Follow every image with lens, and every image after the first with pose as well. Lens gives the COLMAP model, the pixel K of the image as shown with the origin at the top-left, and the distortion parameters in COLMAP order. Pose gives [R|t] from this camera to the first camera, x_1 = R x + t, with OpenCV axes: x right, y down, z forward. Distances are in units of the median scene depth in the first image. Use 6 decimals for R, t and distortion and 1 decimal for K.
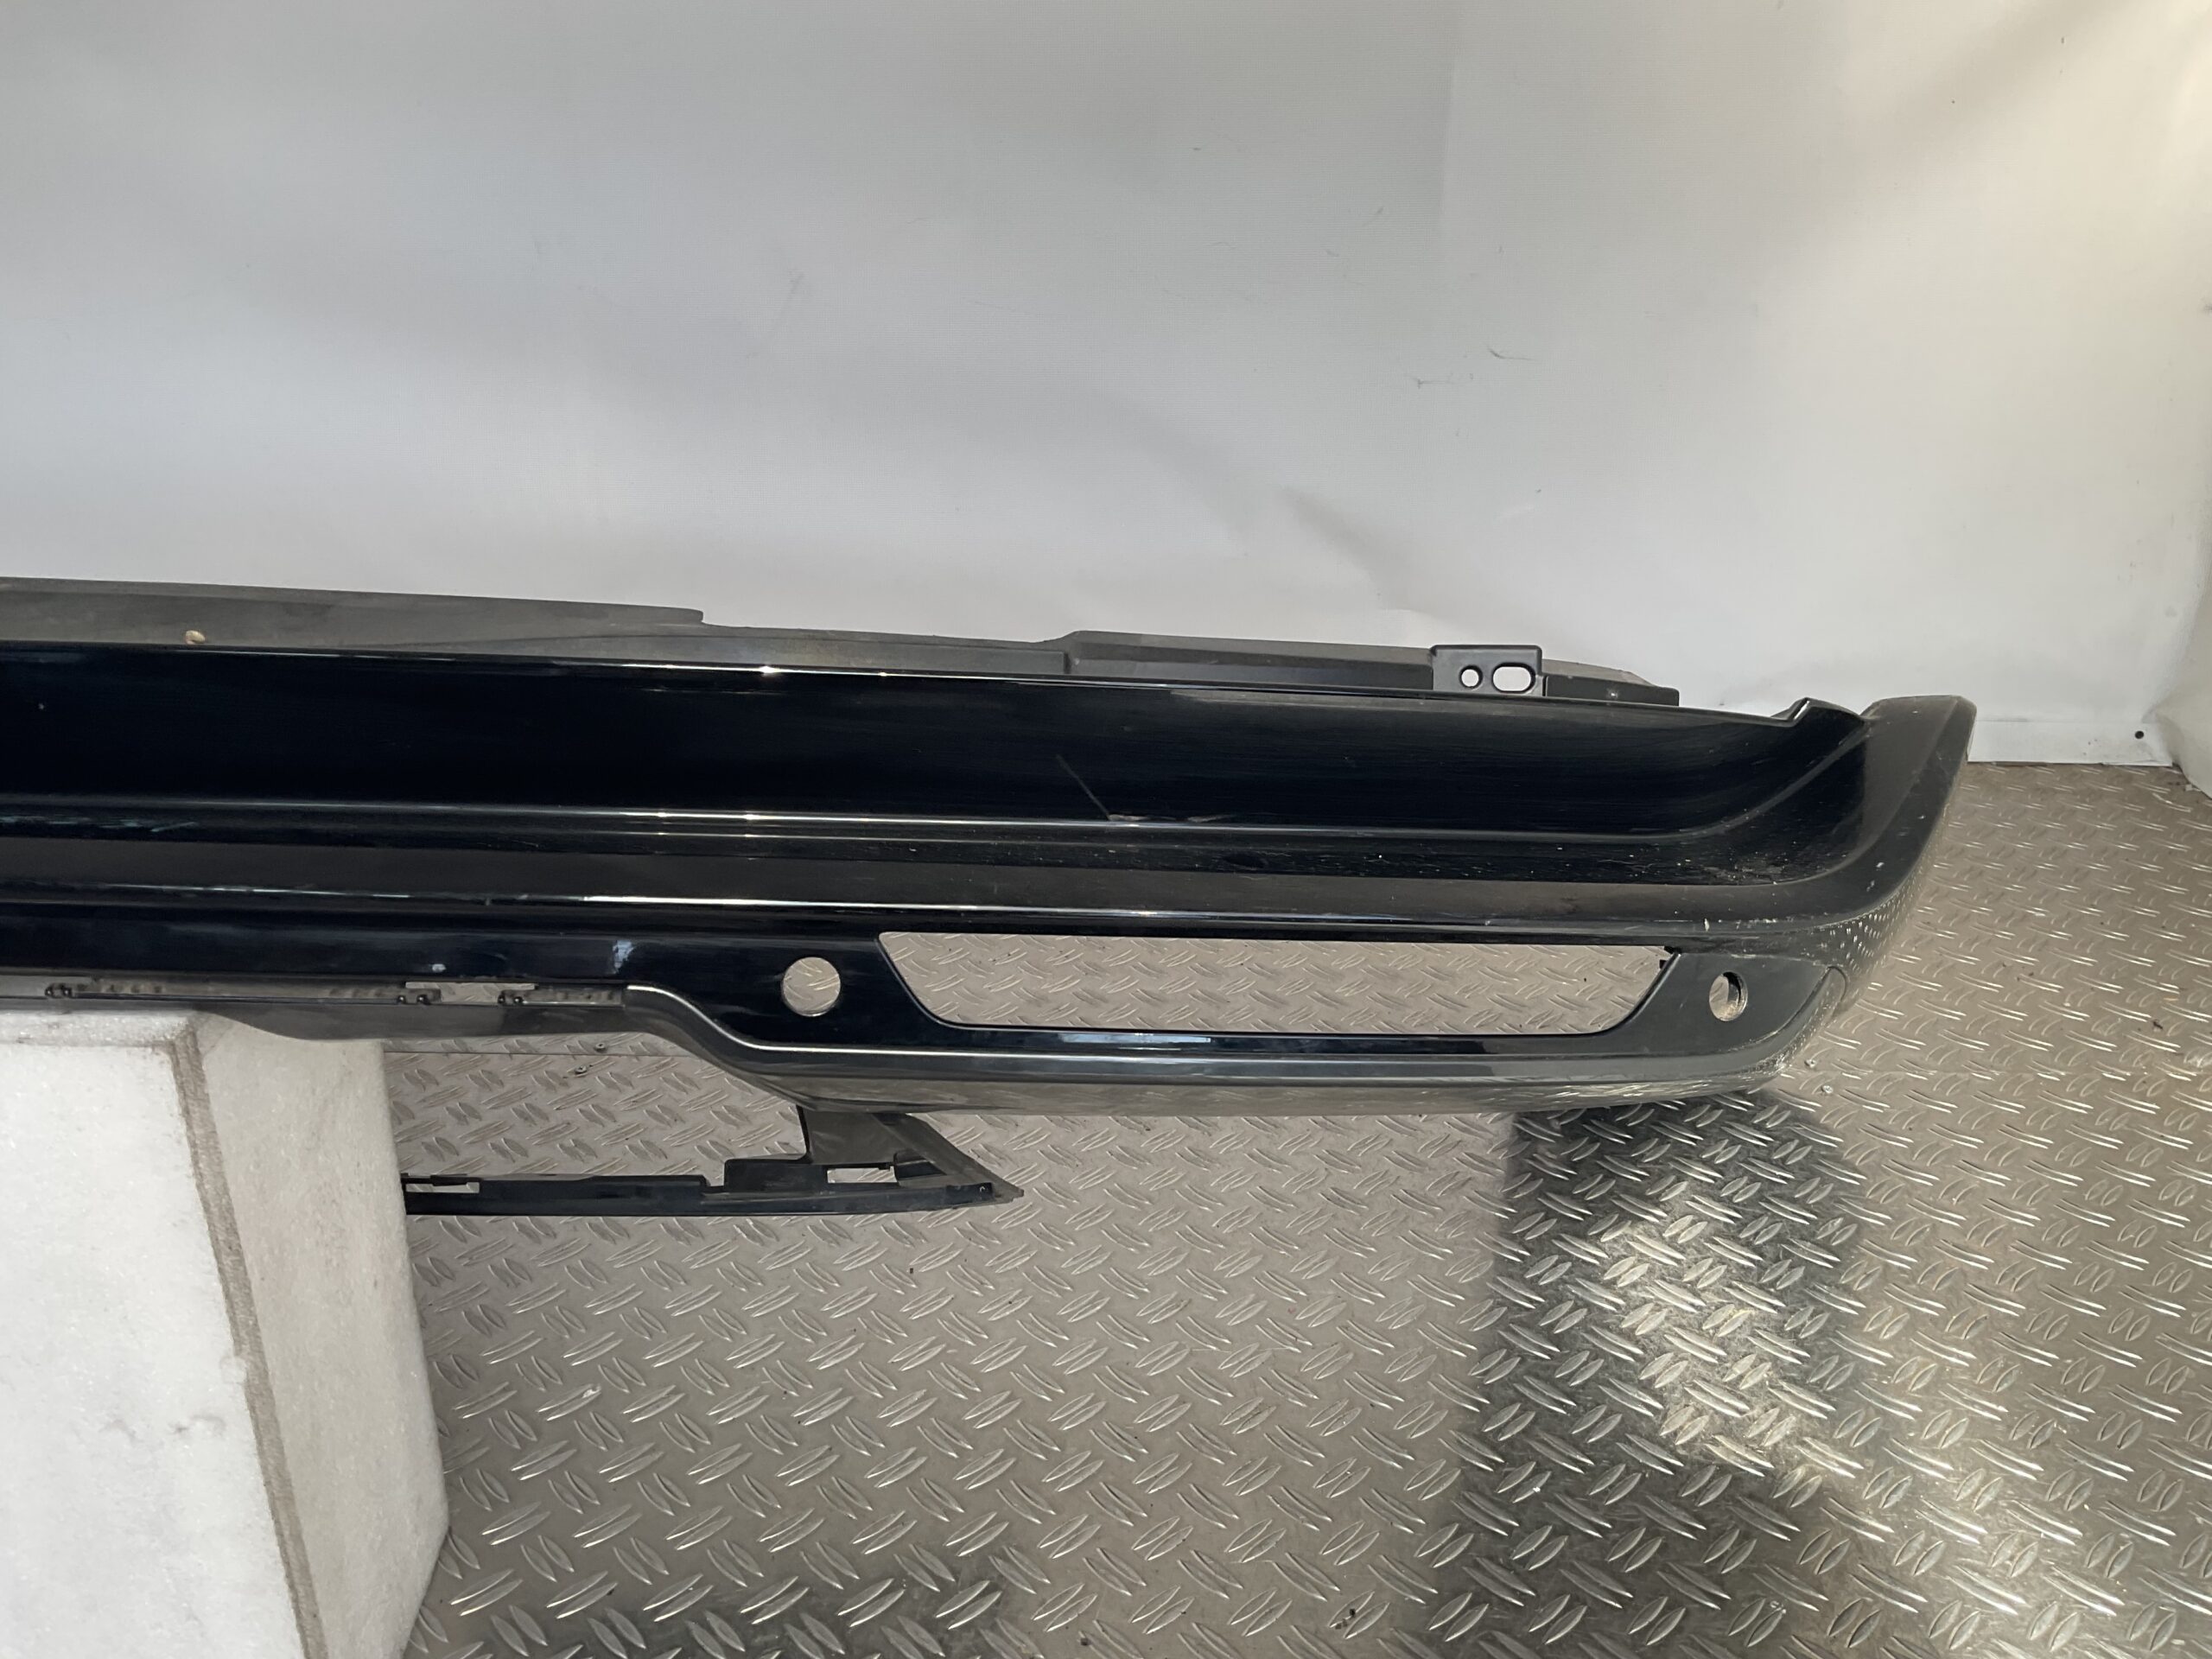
lens RADIAL K [[1823.5, 0, 1105.0], [0, 1823.5, 840.9], [0, 0, 1]] dist [0.076382, -0.141921]
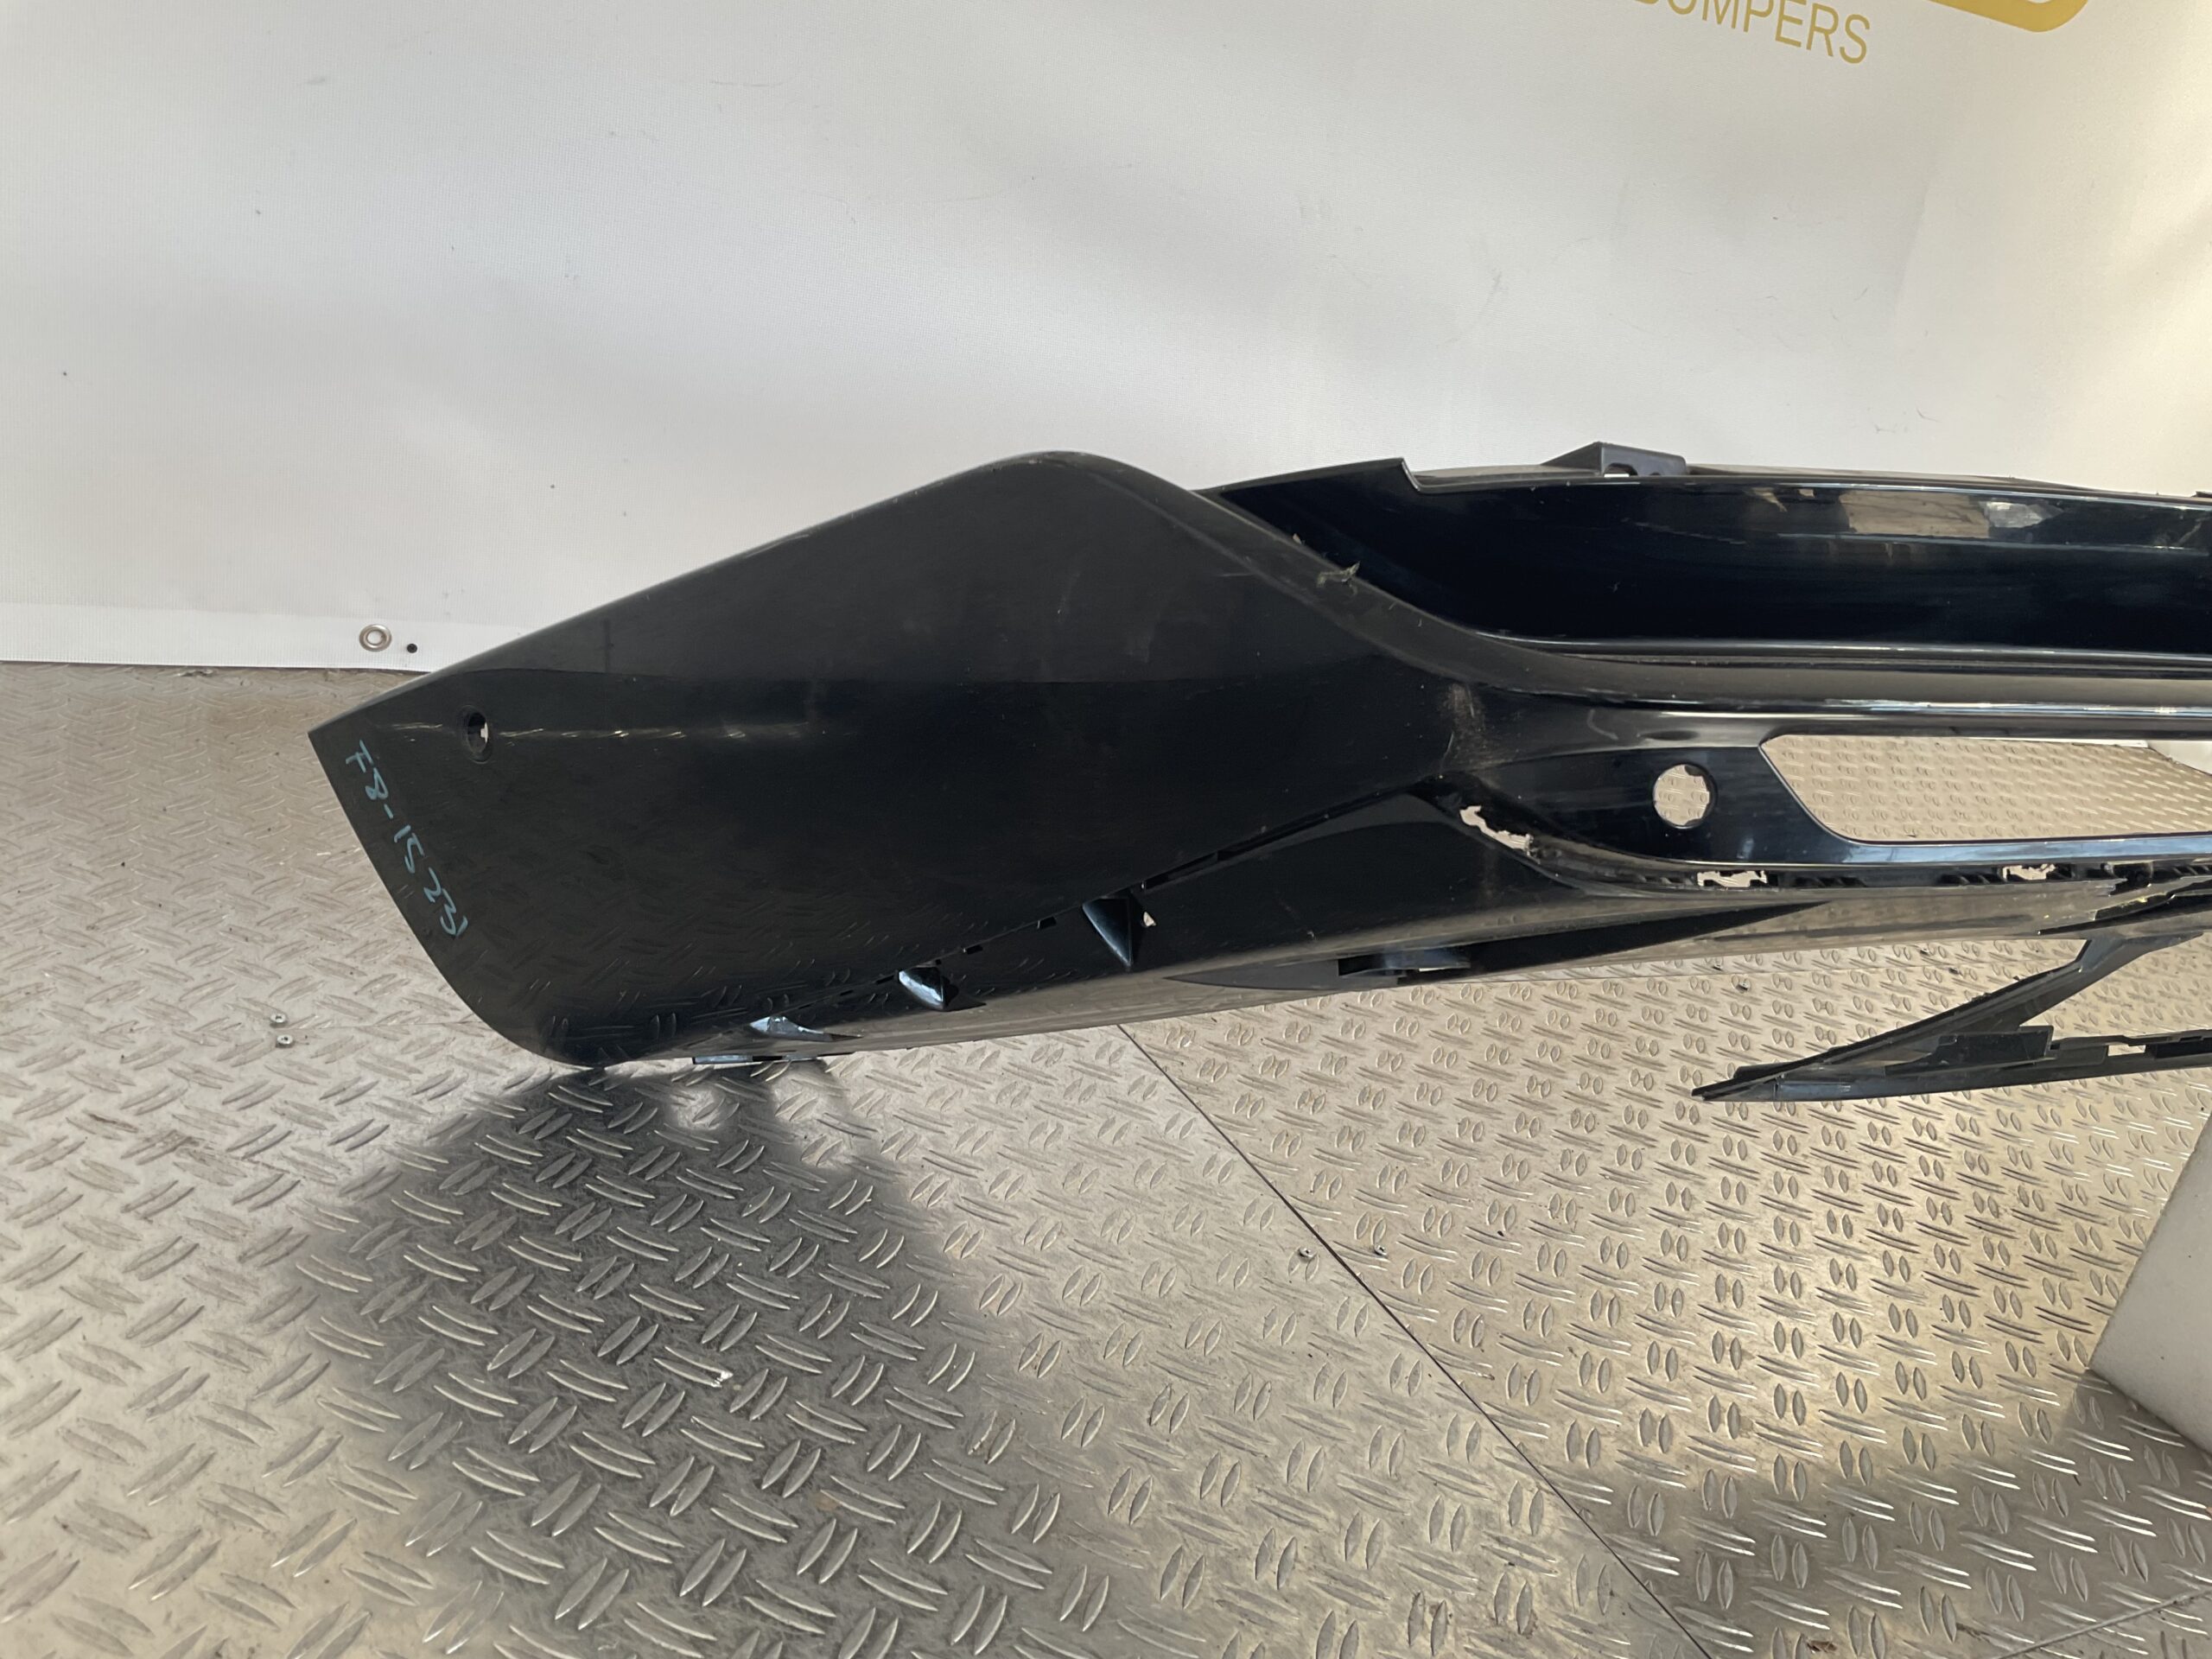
lens RADIAL K [[1823.5, 0, 1100.0], [0, 1823.5, 832.1], [0, 0, 1]] dist [0.076382, -0.141921]
pose [[0.863436, -0.005884, 0.504423, -1.443026], [0.008836, 0.999955, -0.003462, 0.040031], [-0.504380, 0.007446, 0.863450, 0.279838]]
